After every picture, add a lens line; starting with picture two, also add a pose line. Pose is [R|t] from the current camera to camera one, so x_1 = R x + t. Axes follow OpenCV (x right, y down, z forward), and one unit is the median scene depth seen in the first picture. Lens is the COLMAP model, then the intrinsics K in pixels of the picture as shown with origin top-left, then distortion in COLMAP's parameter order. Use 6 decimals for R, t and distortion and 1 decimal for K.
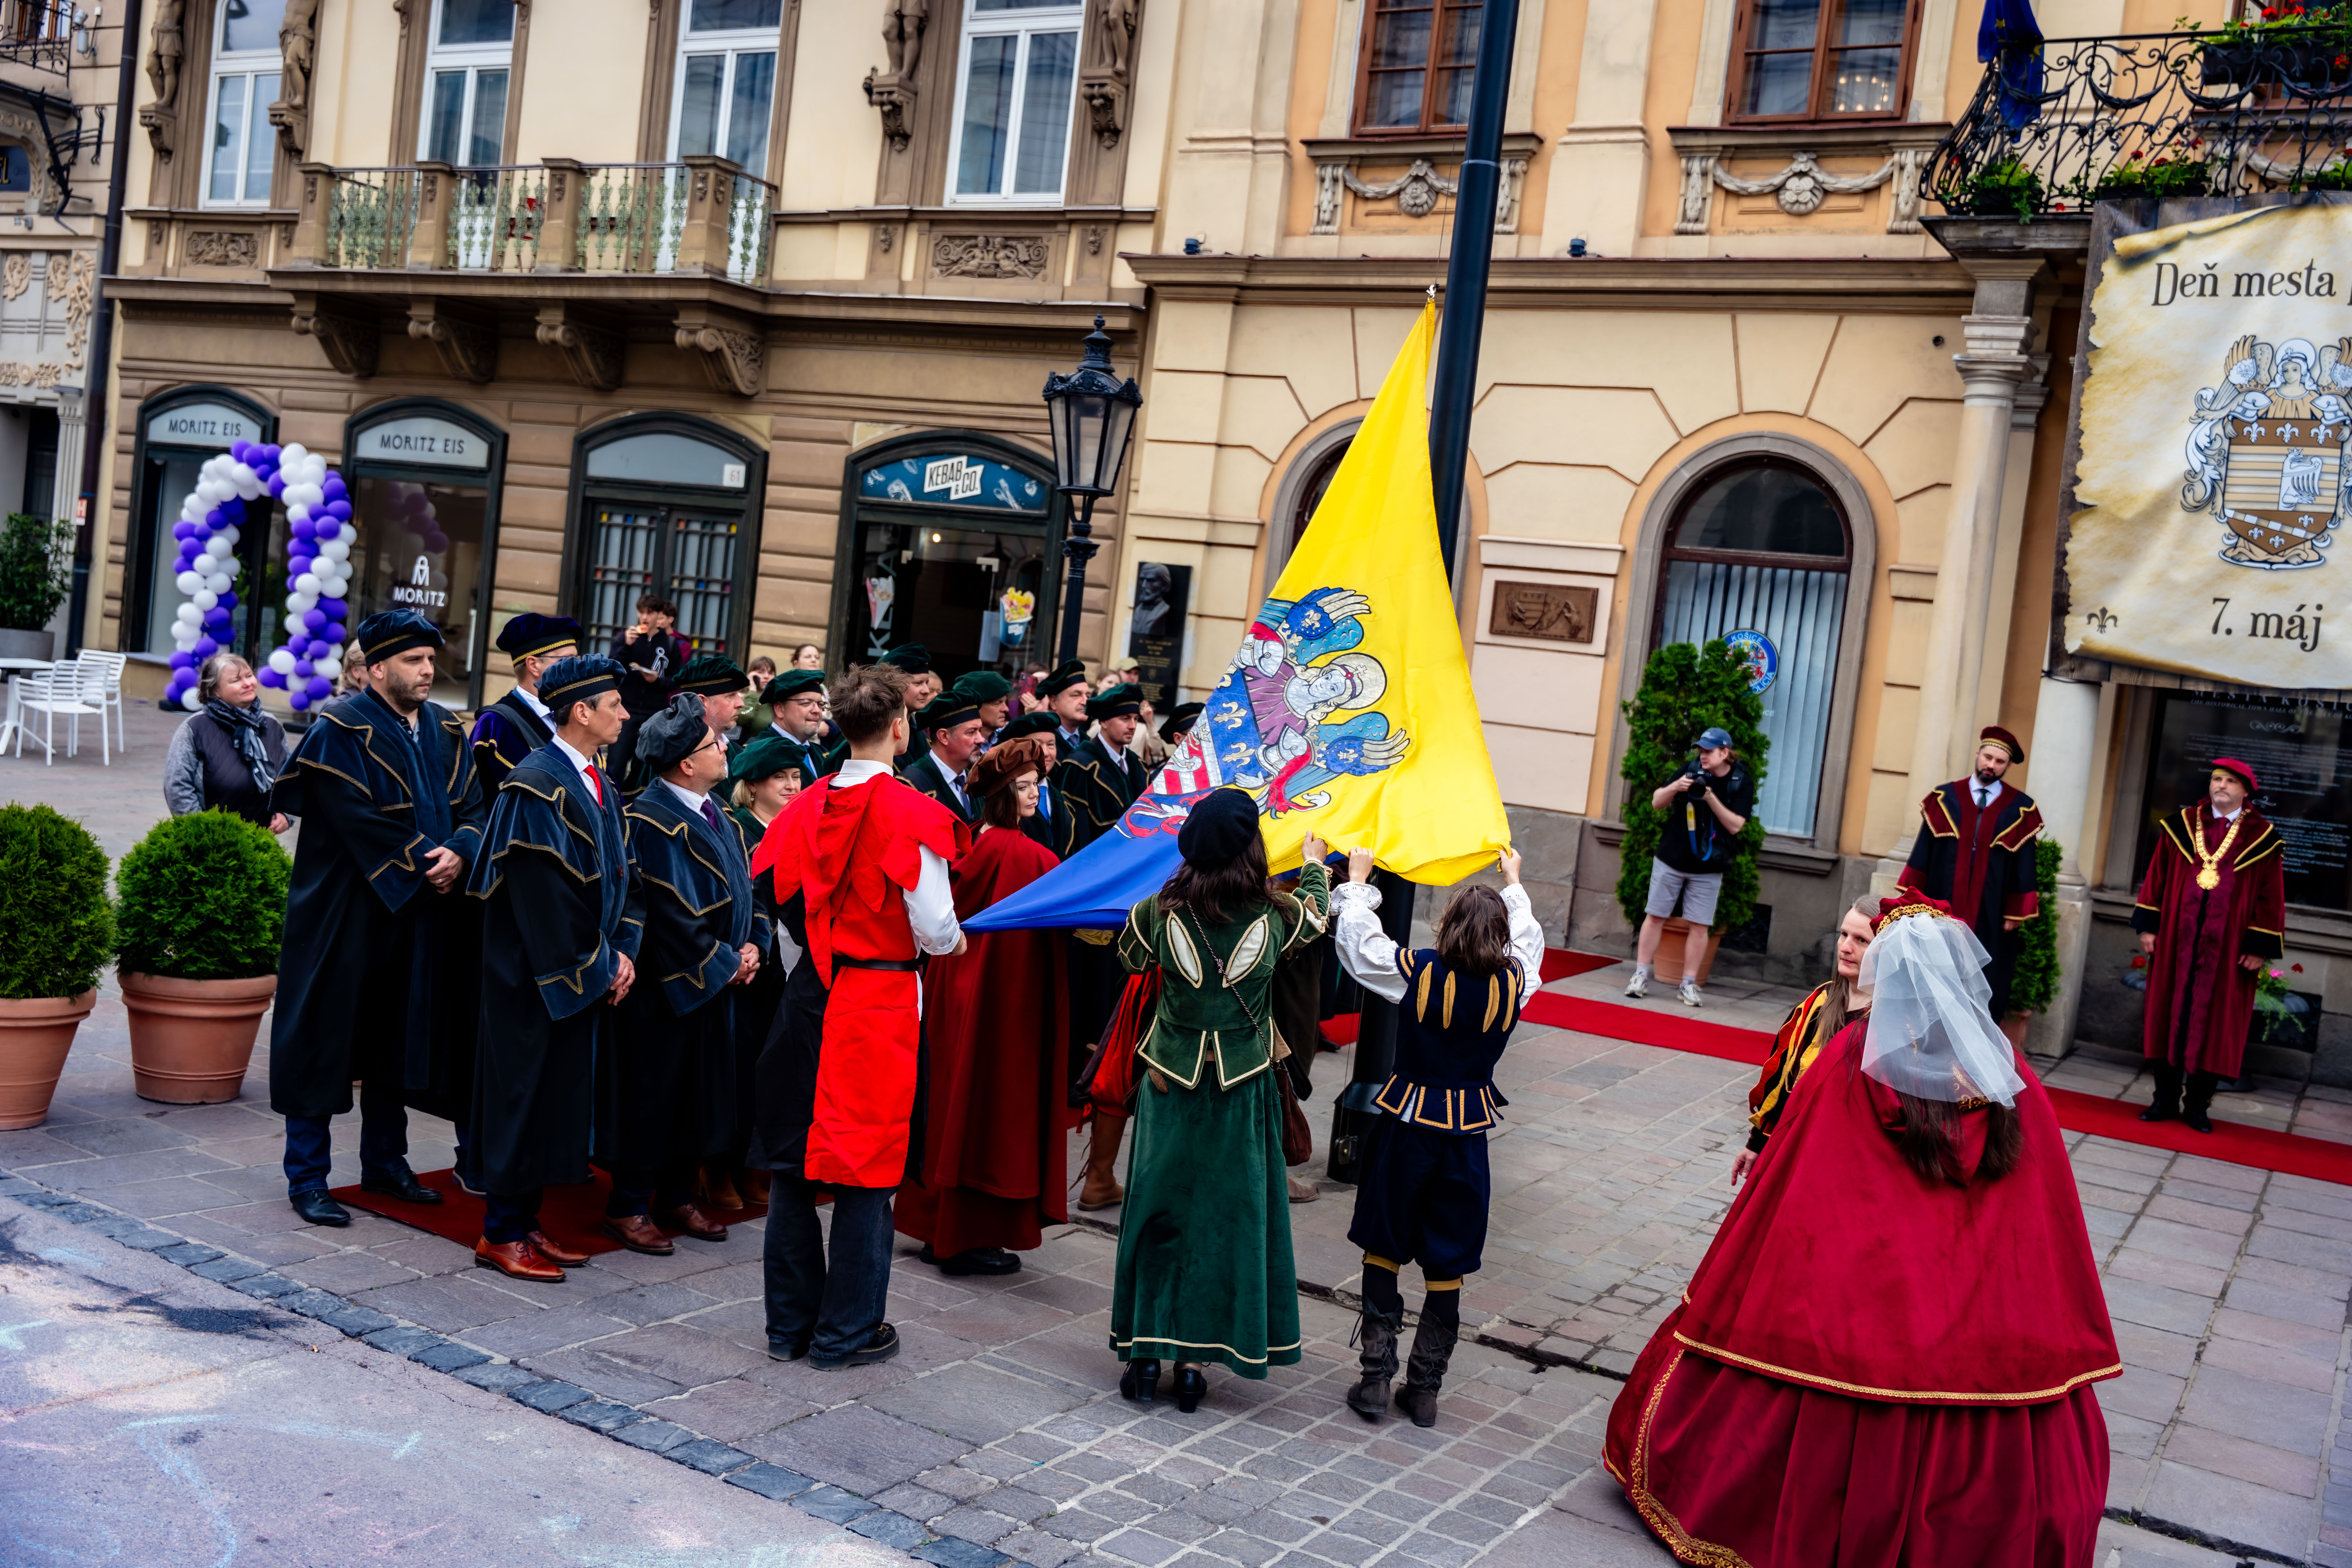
lens RADIAL K [[2131.8, 0, 1178.3], [0, 2131.8, 789.2], [0, 0, 1]] dist [0.003651, -0.000009]
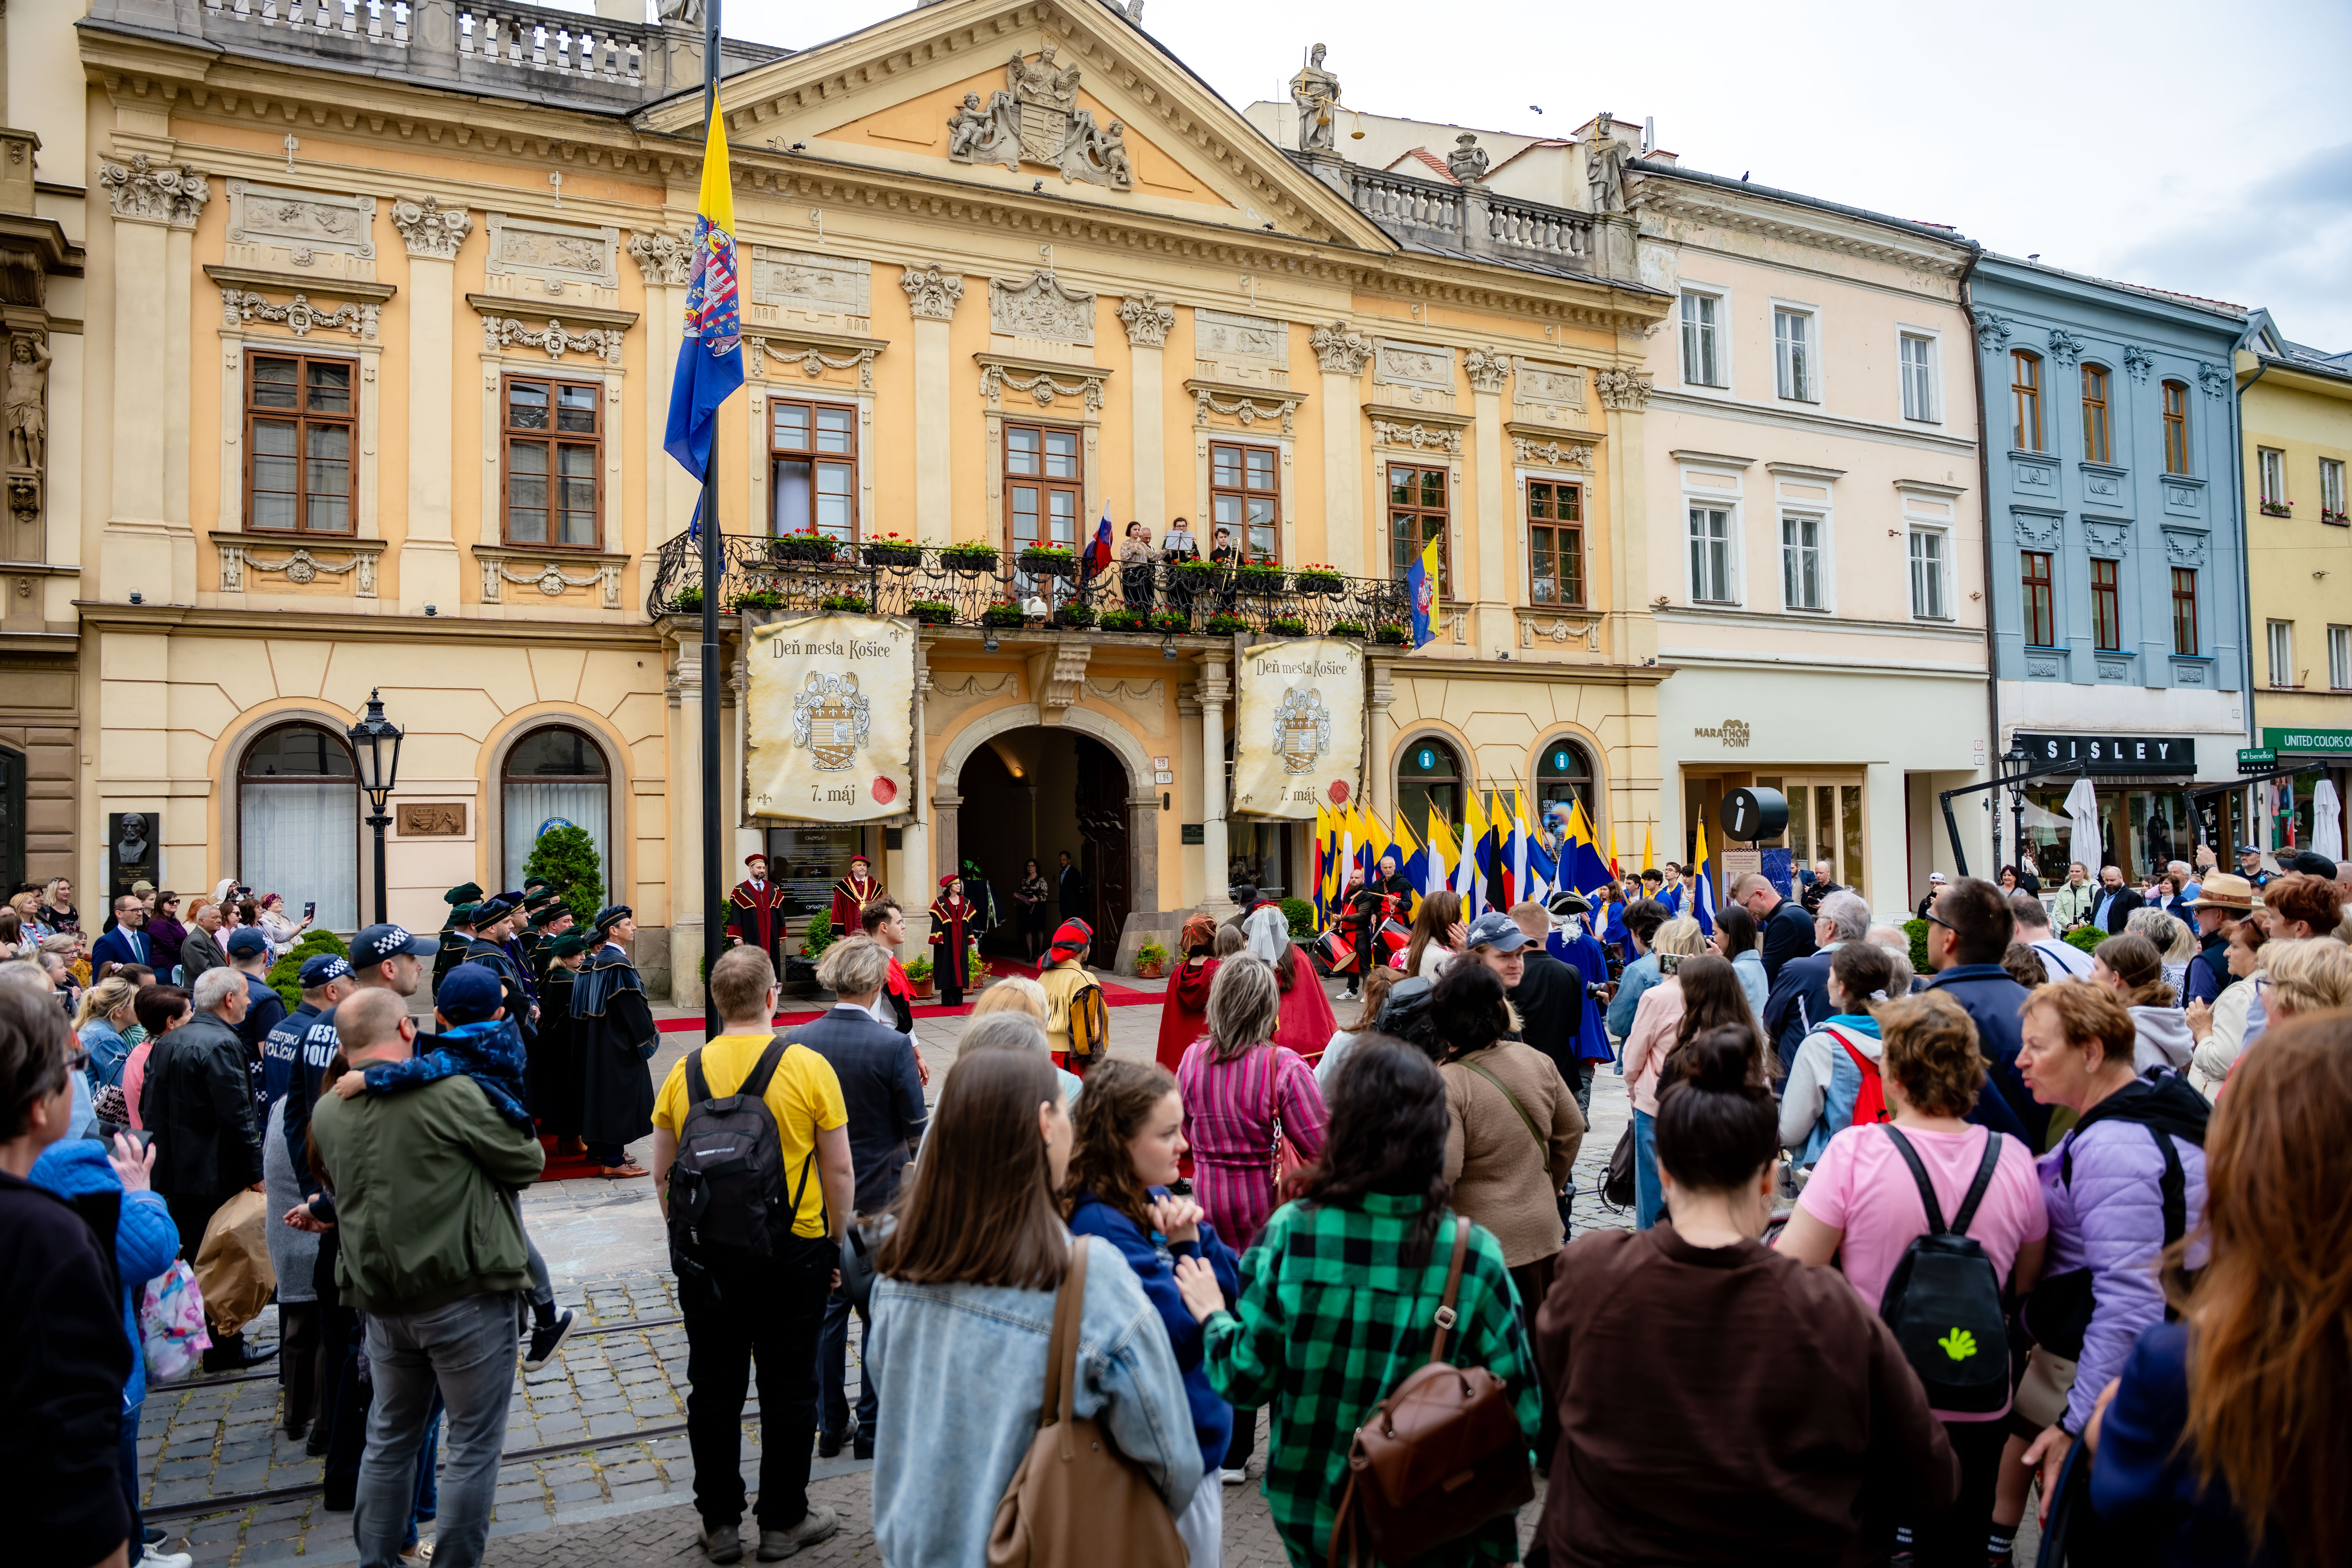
lens RADIAL K [[1583.9, 0, 1184.9], [0, 1583.9, 798.7], [0, 0, 1]] dist [-0.071904, 0.044189]
pose [[0.536730, -0.098078, 0.838034, -0.568269], [0.130650, 0.990903, 0.032293, -0.063071], [-0.833577, 0.092156, 0.544661, -0.191931]]
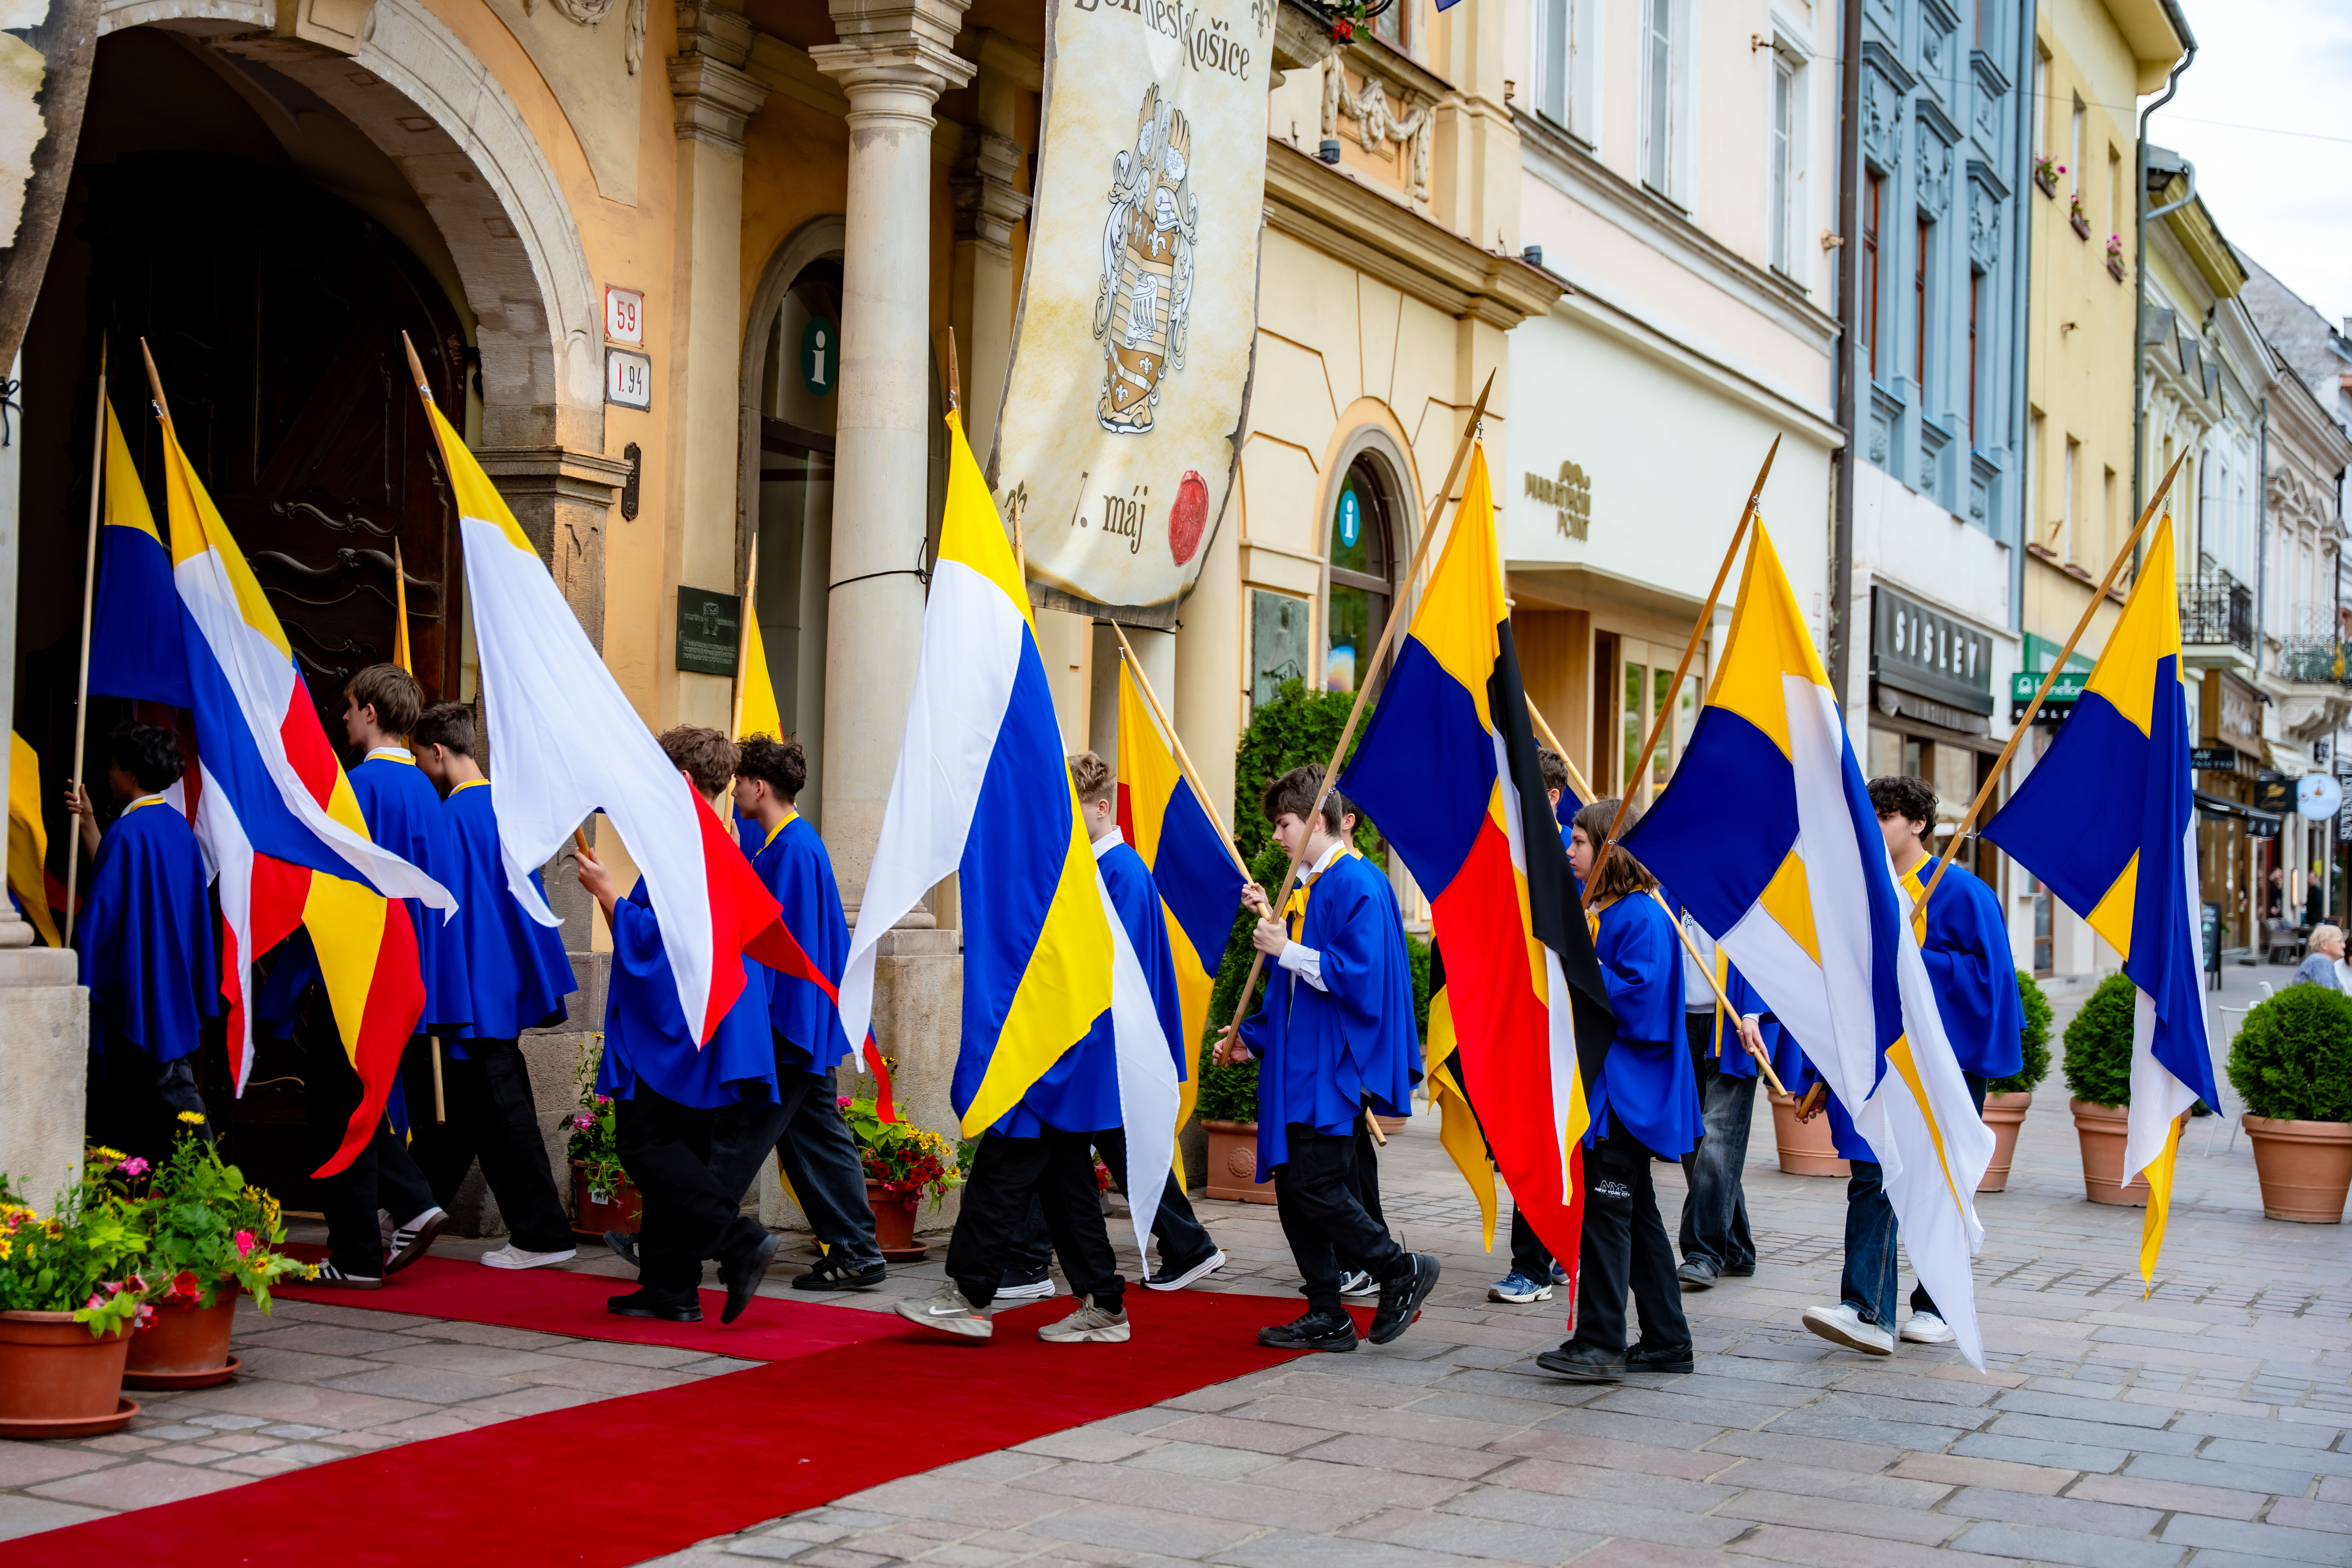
lens RADIAL K [[3460.6, 0, 1173.4], [0, 3460.6, 781.9], [0, 0, 1]] dist [-0.001349, -0.018314]
pose [[-0.124851, -0.091707, 0.987928, -0.071973], [0.018080, 0.995344, 0.094680, -0.016066], [-0.992011, 0.029682, -0.122611, 0.660456]]
